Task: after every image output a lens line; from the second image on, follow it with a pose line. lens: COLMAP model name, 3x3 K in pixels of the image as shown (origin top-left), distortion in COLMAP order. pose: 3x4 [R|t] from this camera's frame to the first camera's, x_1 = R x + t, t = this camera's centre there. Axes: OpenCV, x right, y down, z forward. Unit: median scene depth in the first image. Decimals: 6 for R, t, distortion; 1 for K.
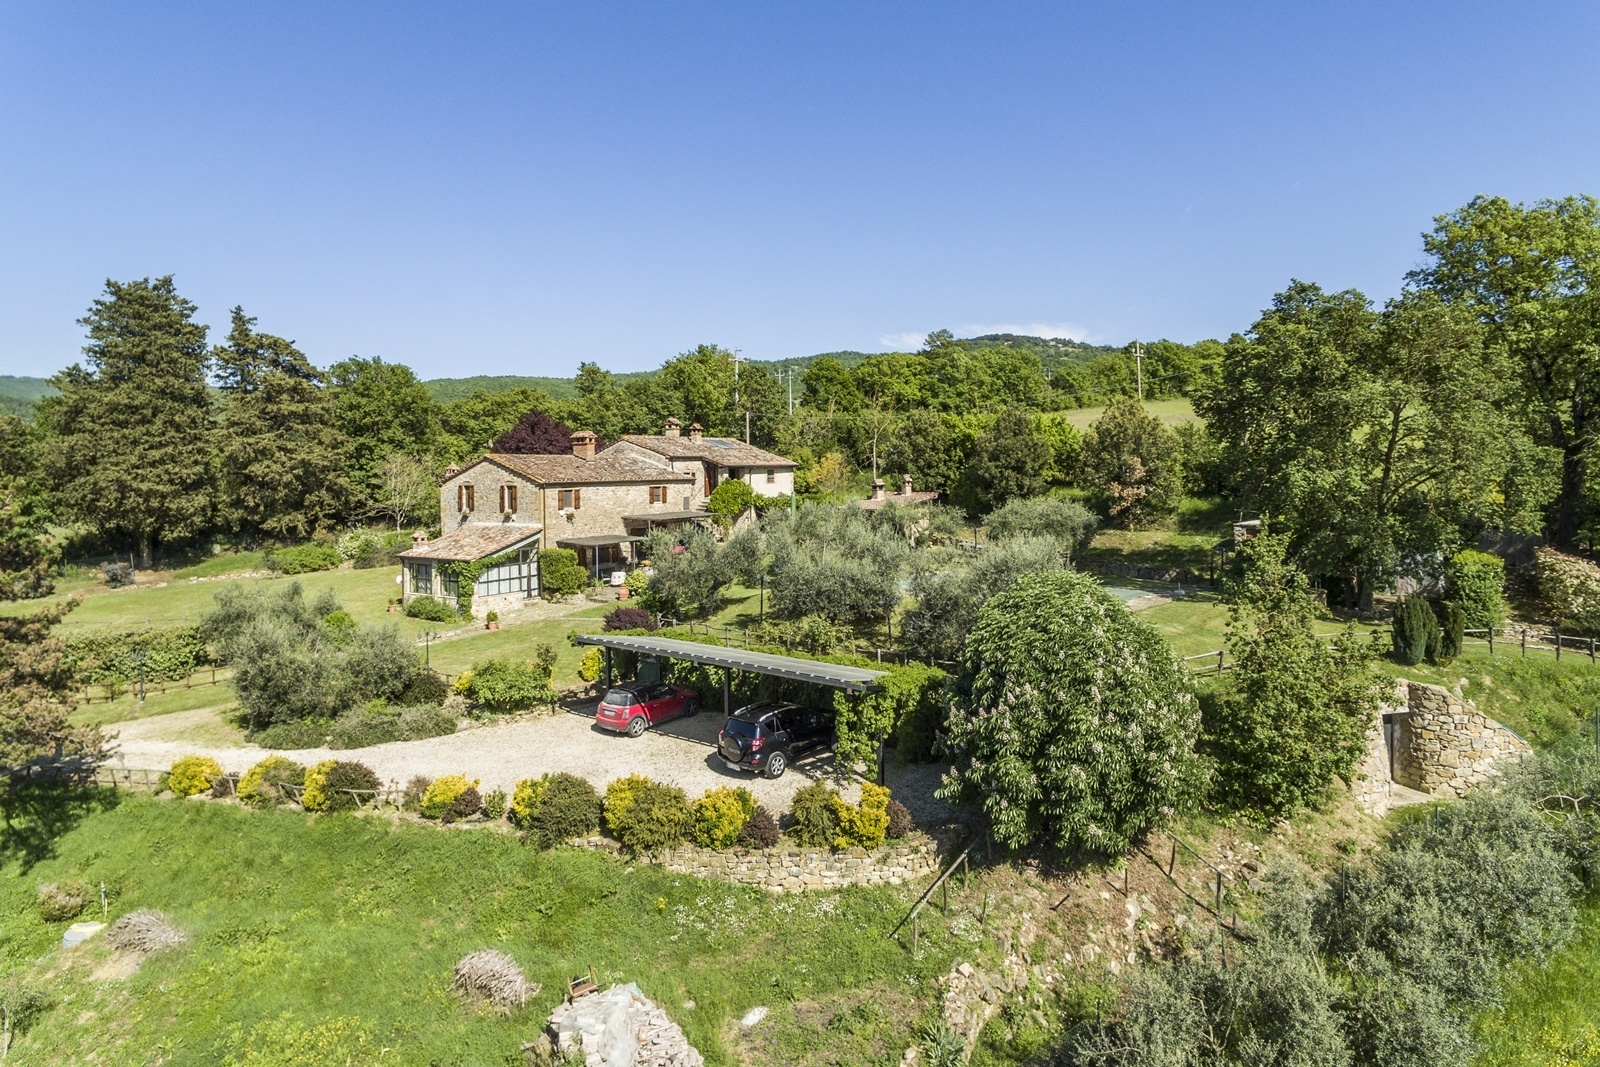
lens RADIAL K [[915.2, 0, 801.8], [0, 915.2, 525.0], [0, 0, 1]] dist [-0.015426, 0.013229]
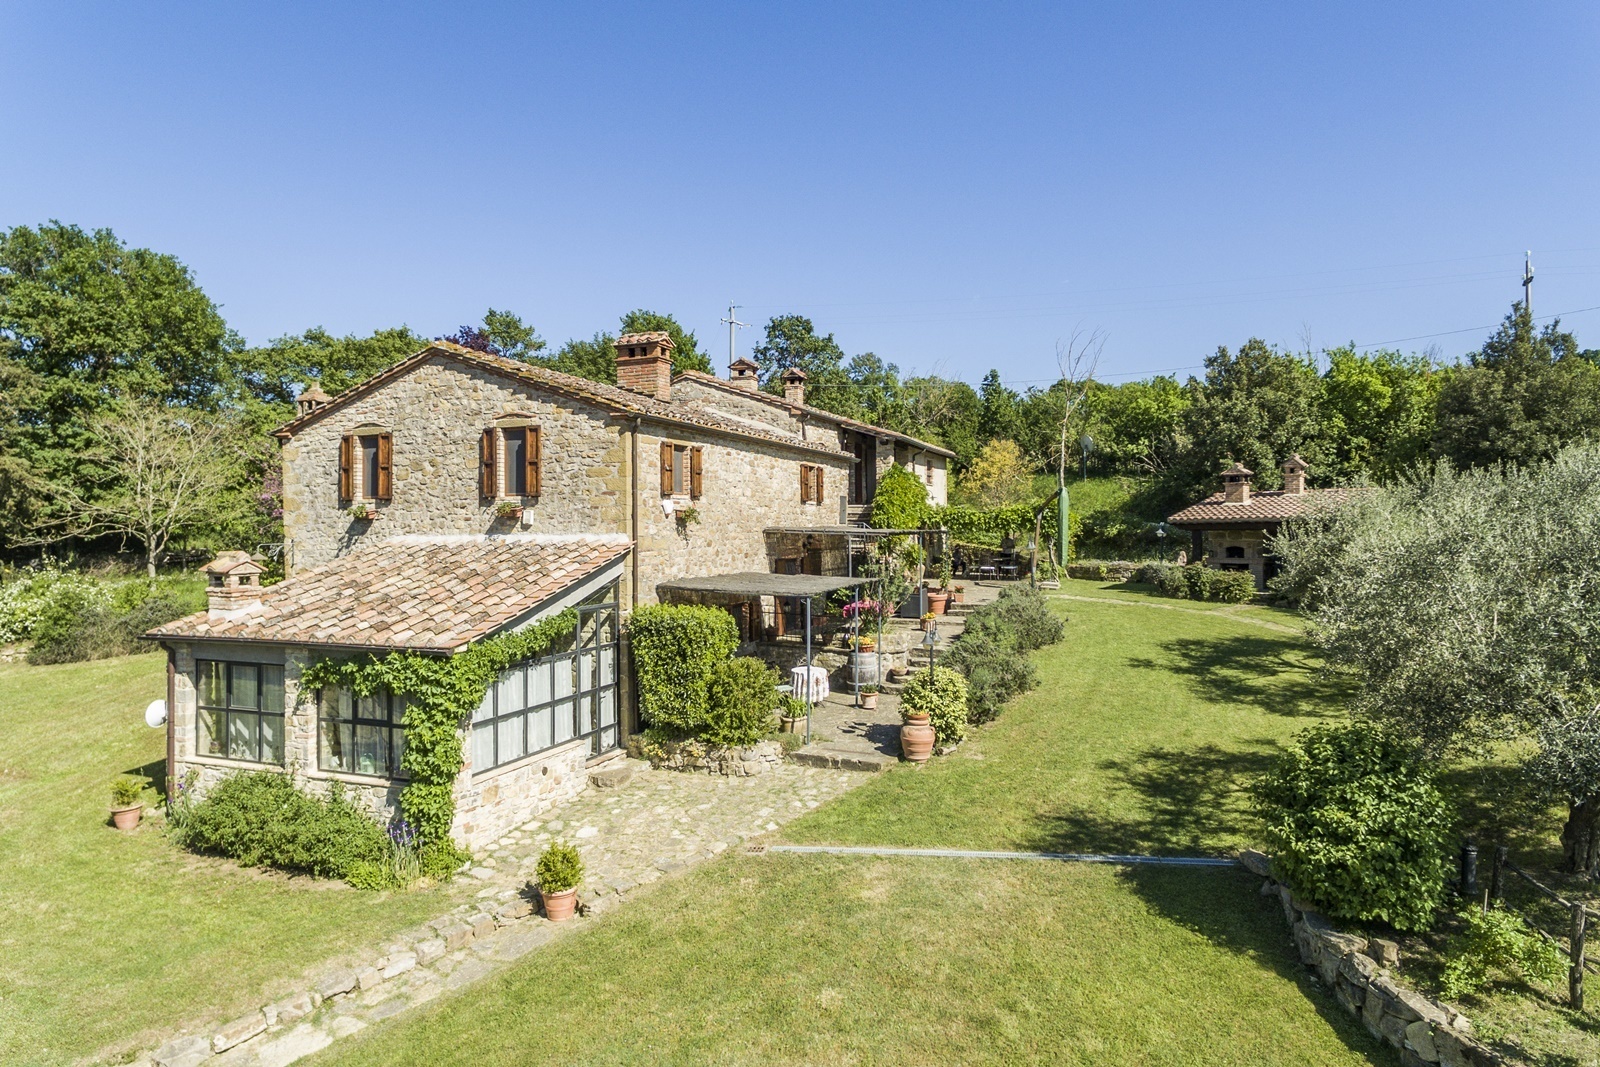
lens RADIAL K [[915.2, 0, 801.6], [0, 915.2, 565.4], [0, 0, 1]] dist [-0.015426, 0.013229]
pose [[0.978772, -0.000853, 0.204949, -0.274070], [0.006022, 0.999679, -0.024601, 0.018230], [-0.204862, 0.025313, 0.978463, 0.616077]]
